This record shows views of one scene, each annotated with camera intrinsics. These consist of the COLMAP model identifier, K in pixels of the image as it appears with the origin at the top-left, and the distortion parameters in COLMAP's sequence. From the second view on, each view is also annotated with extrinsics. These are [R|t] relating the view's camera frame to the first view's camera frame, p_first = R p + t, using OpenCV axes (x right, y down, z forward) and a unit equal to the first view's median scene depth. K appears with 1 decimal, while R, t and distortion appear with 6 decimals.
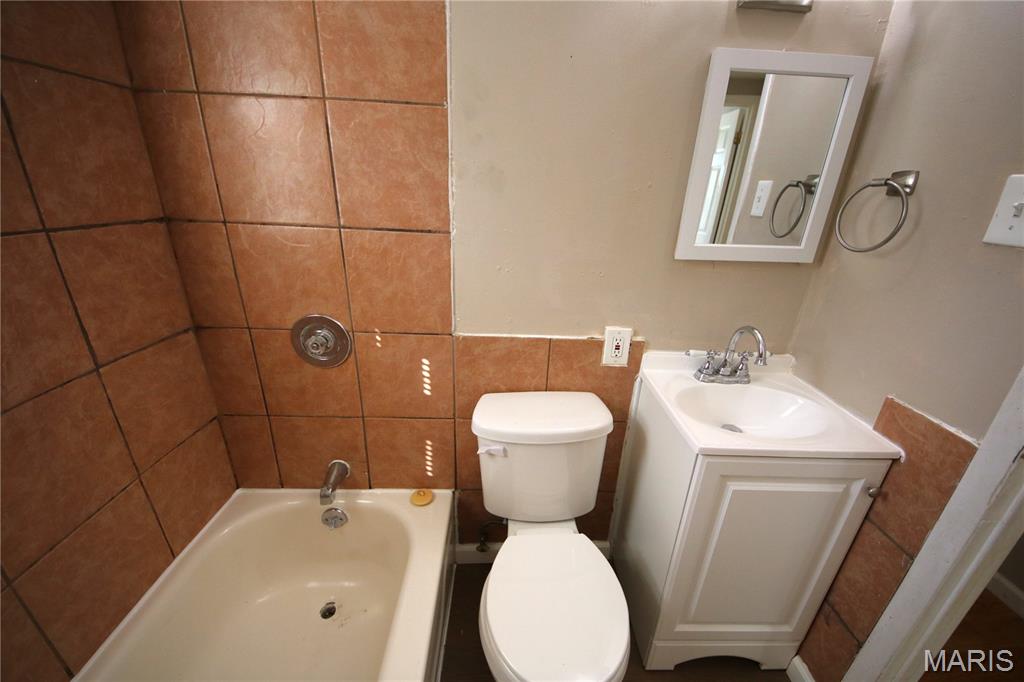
lens RADIAL K [[381.7, 0, 515.5], [0, 381.7, 347.4], [0, 0, 1]] dist [0.018839, -0.019432]
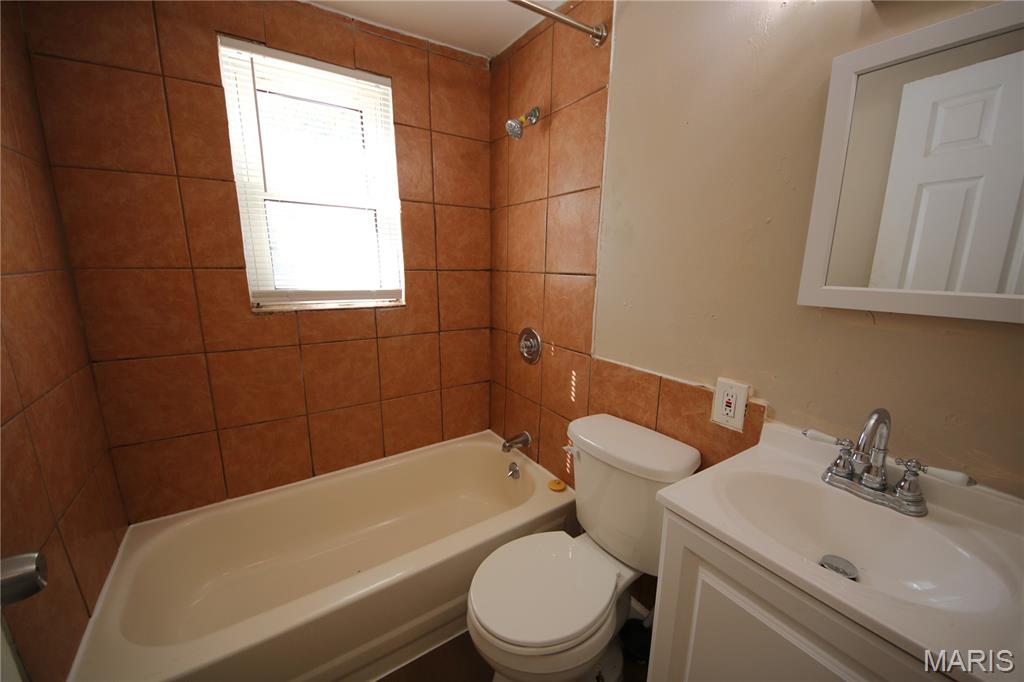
lens RADIAL K [[381.7, 0, 515.5], [0, 381.7, 347.4], [0, 0, 1]] dist [0.018839, -0.019432]
pose [[0.522845, 0.144869, -0.840027, 0.739813], [-0.302810, 0.952744, -0.024165, 0.044880], [0.796831, 0.267004, 0.542006, 0.122582]]
